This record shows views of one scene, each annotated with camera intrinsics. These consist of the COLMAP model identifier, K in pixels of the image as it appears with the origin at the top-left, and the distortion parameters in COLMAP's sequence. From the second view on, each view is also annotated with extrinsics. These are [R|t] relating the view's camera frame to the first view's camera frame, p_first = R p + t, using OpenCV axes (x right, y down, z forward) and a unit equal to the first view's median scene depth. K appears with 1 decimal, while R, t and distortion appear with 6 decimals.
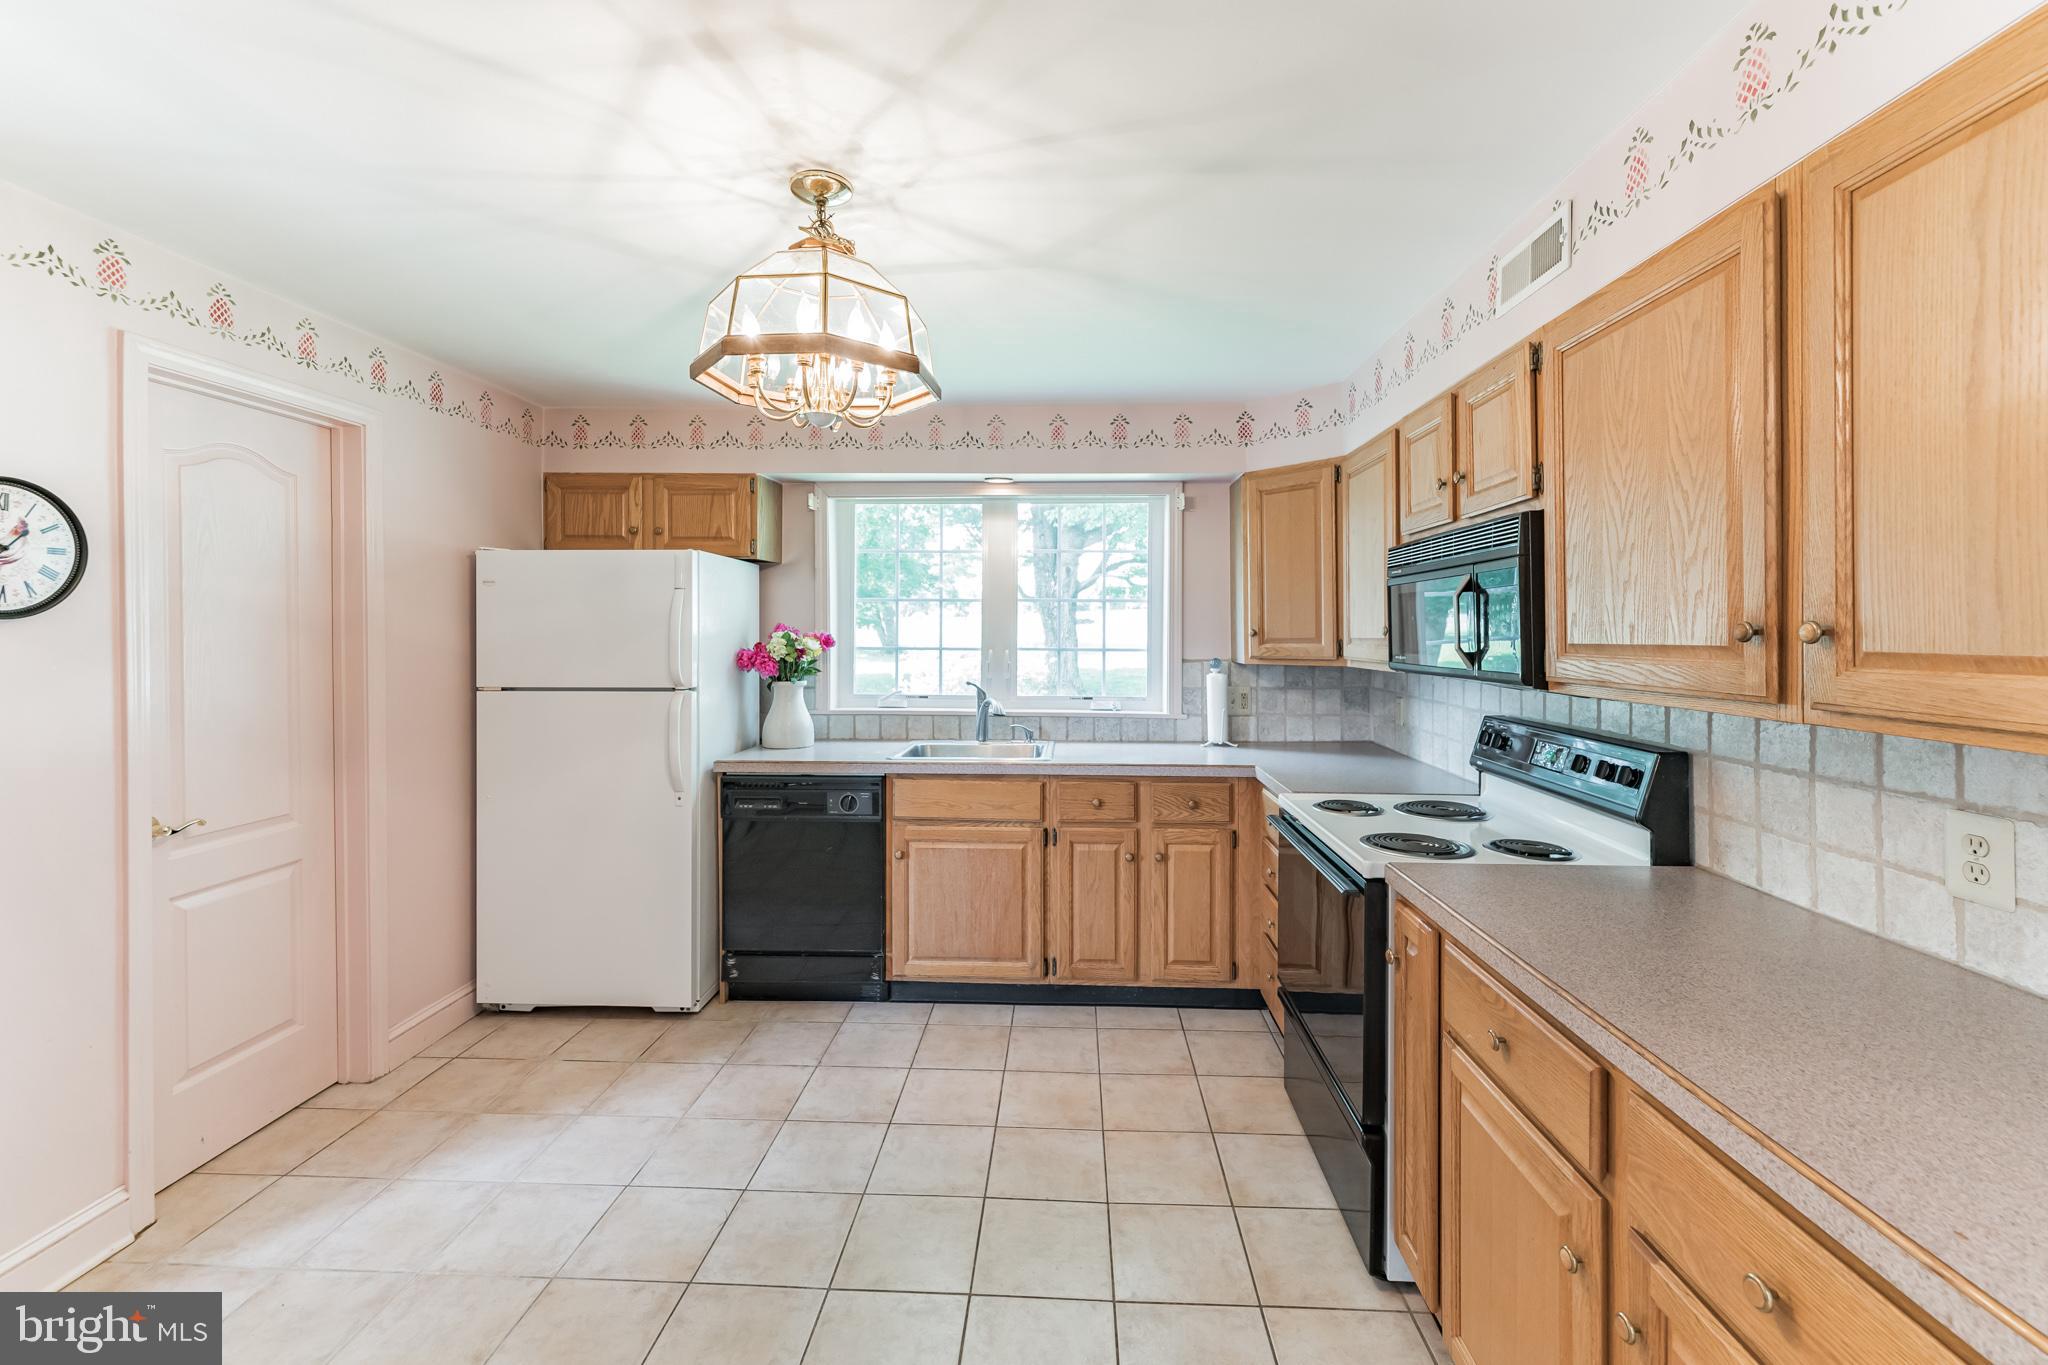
lens RADIAL K [[857.6, 0, 1028.2], [0, 857.6, 633.3], [0, 0, 1]] dist [-0.000427, -0.000389]
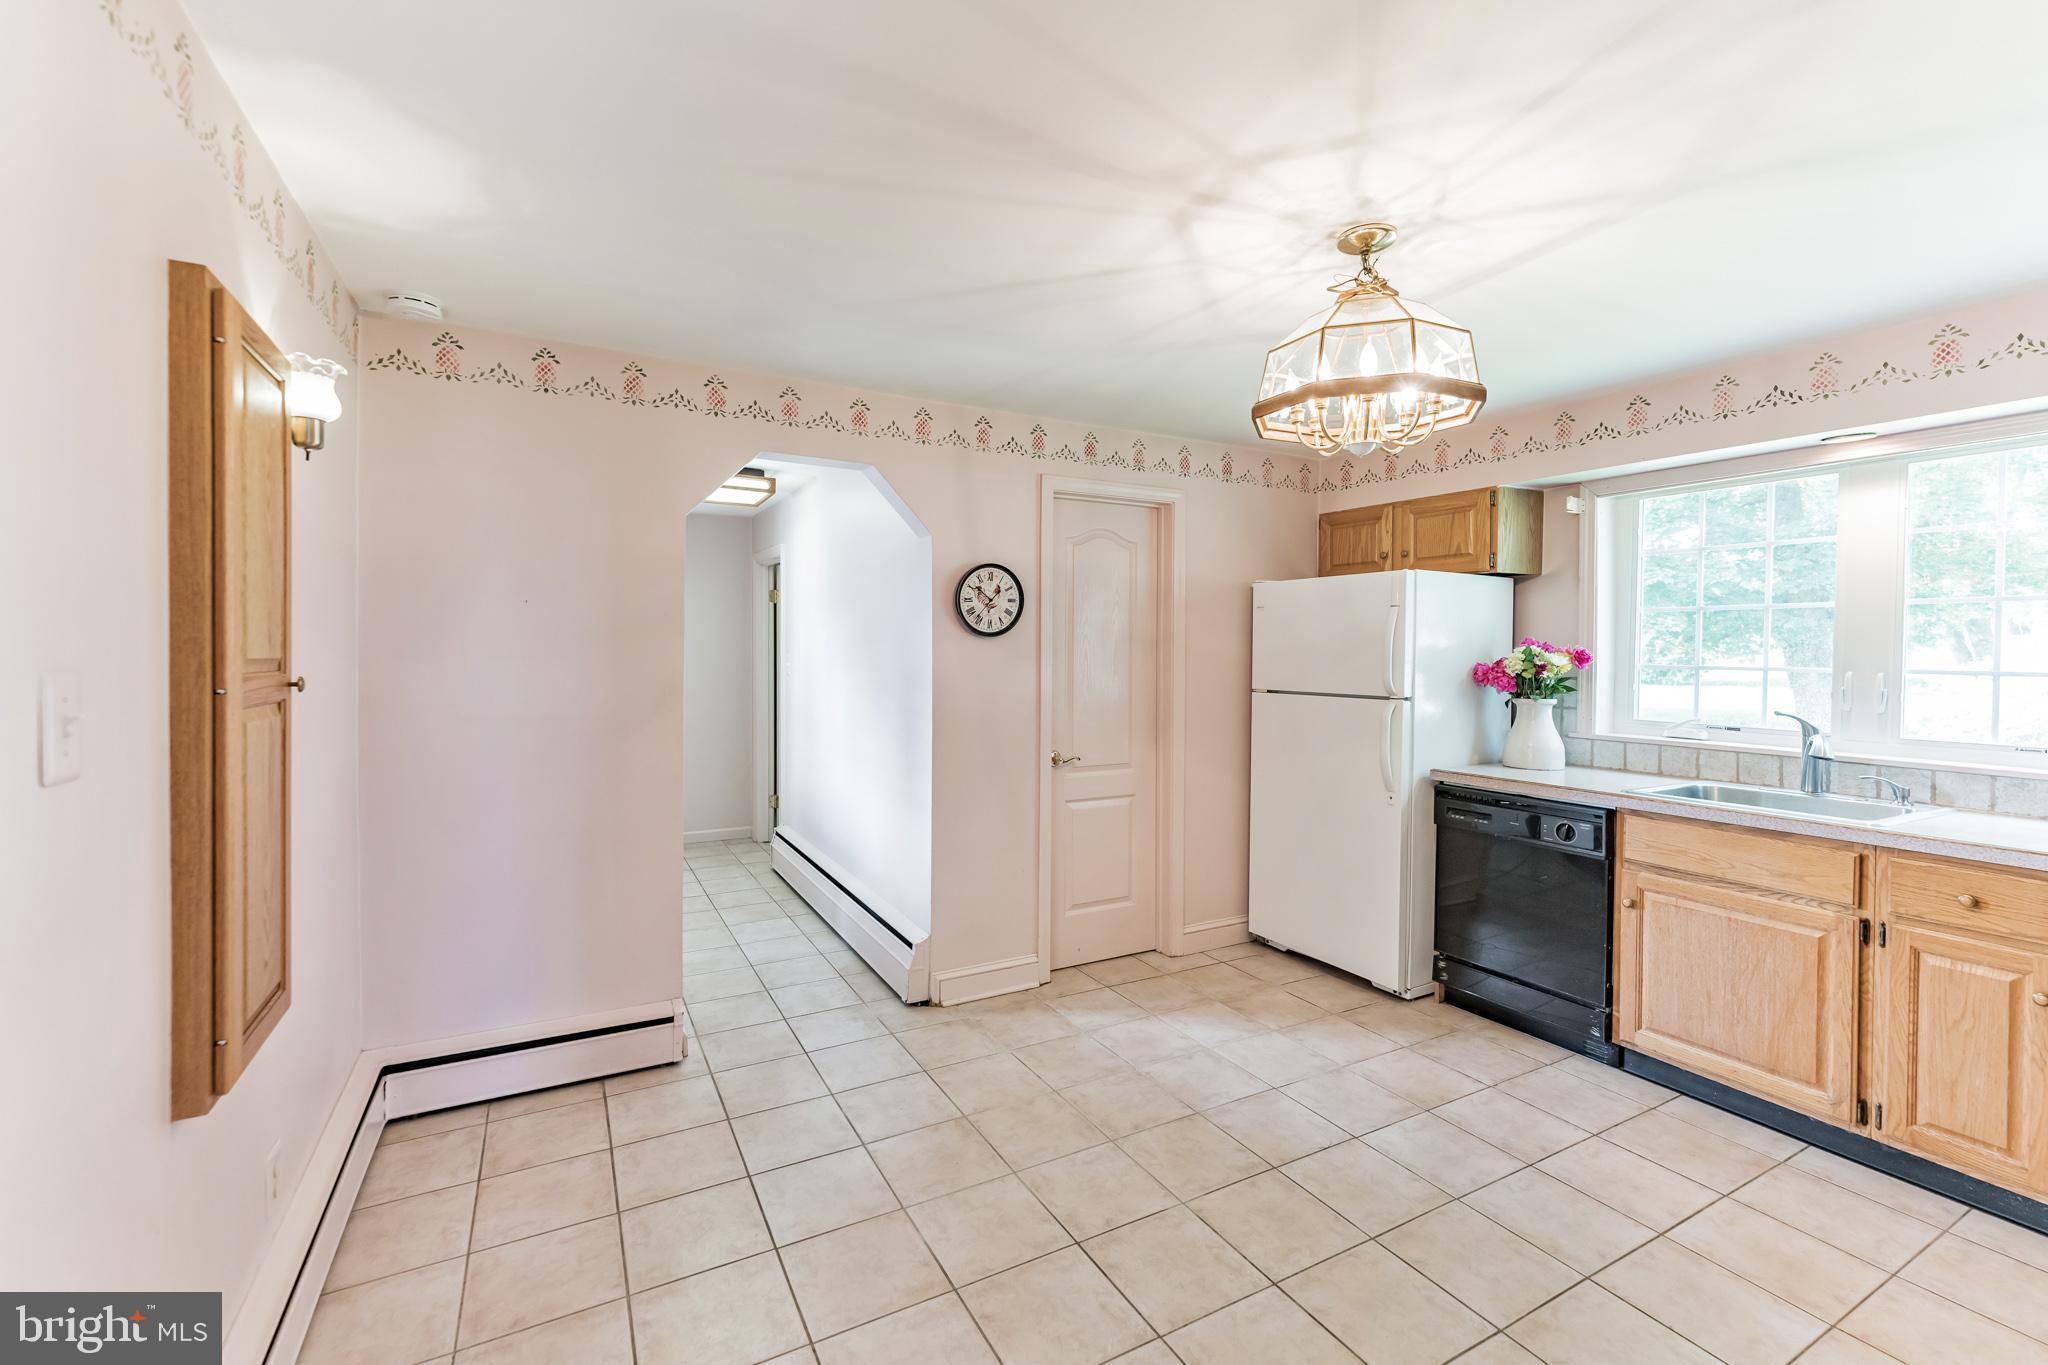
lens RADIAL K [[864.0, 0, 1024.8], [0, 864.0, 659.7], [0, 0, 1]] dist [0.000045, 0.000072]
pose [[0.518817, 0.009506, -0.854833, 0.276021], [-0.007111, 0.999952, 0.006804, 0.011337], [0.854856, 0.002549, 0.518859, 0.025404]]
